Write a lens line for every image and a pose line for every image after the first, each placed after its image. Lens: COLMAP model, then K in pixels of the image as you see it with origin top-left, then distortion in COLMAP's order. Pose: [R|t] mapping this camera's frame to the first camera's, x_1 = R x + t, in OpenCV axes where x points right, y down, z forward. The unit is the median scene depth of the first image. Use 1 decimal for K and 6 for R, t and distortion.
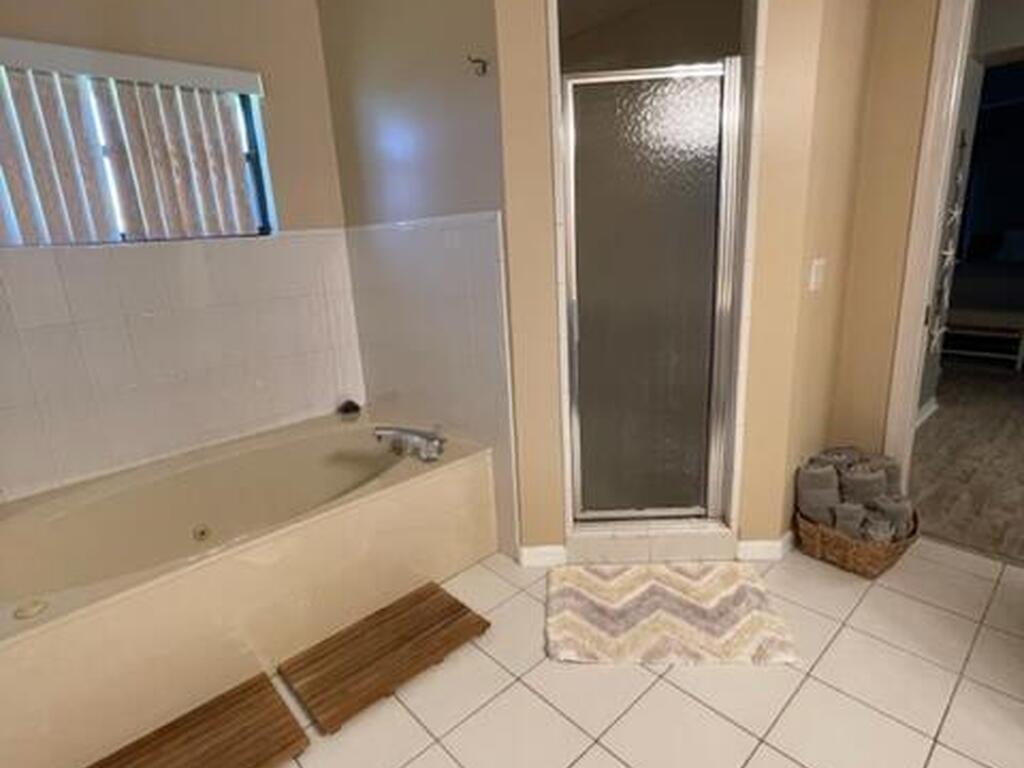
lens RADIAL K [[550.0, 0, 508.9], [0, 550.0, 382.5], [0, 0, 1]] dist [0.001750, 0.000100]
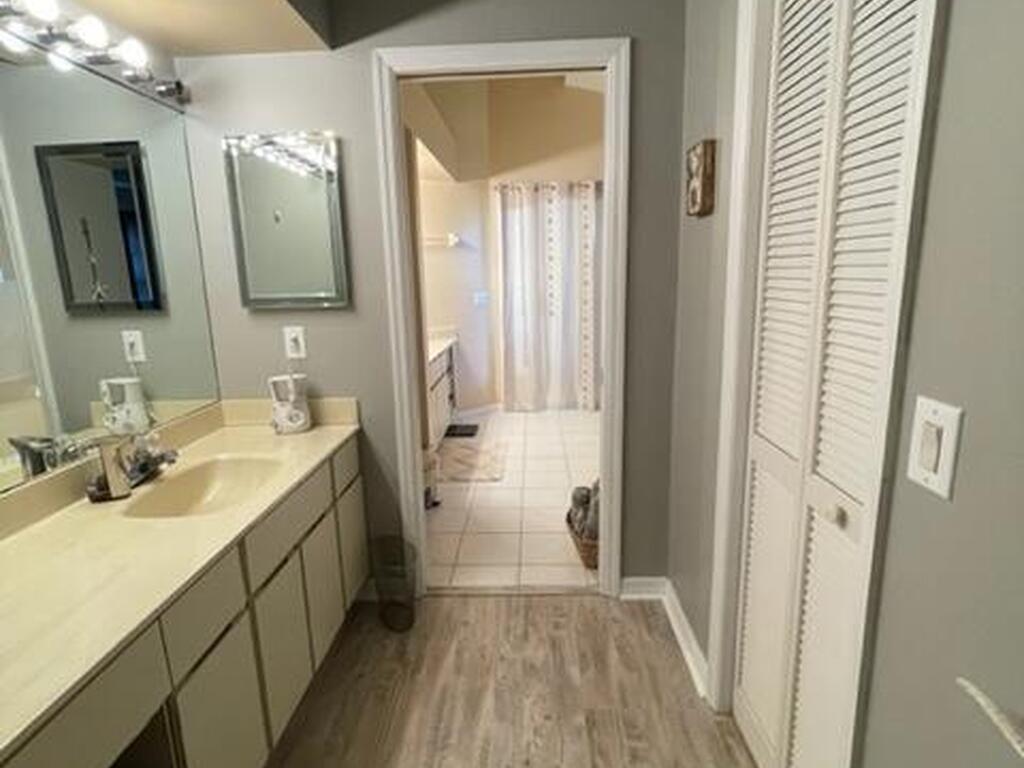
lens RADIAL K [[550.0, 0, 508.9], [0, 550.0, 382.5], [0, 0, 1]] dist [0.001750, 0.000100]
pose [[-0.700676, 0.214250, -0.680551, 1.671021], [-0.121111, 0.904290, 0.409379, -0.547378], [0.703125, 0.369264, -0.607667, 1.588647]]
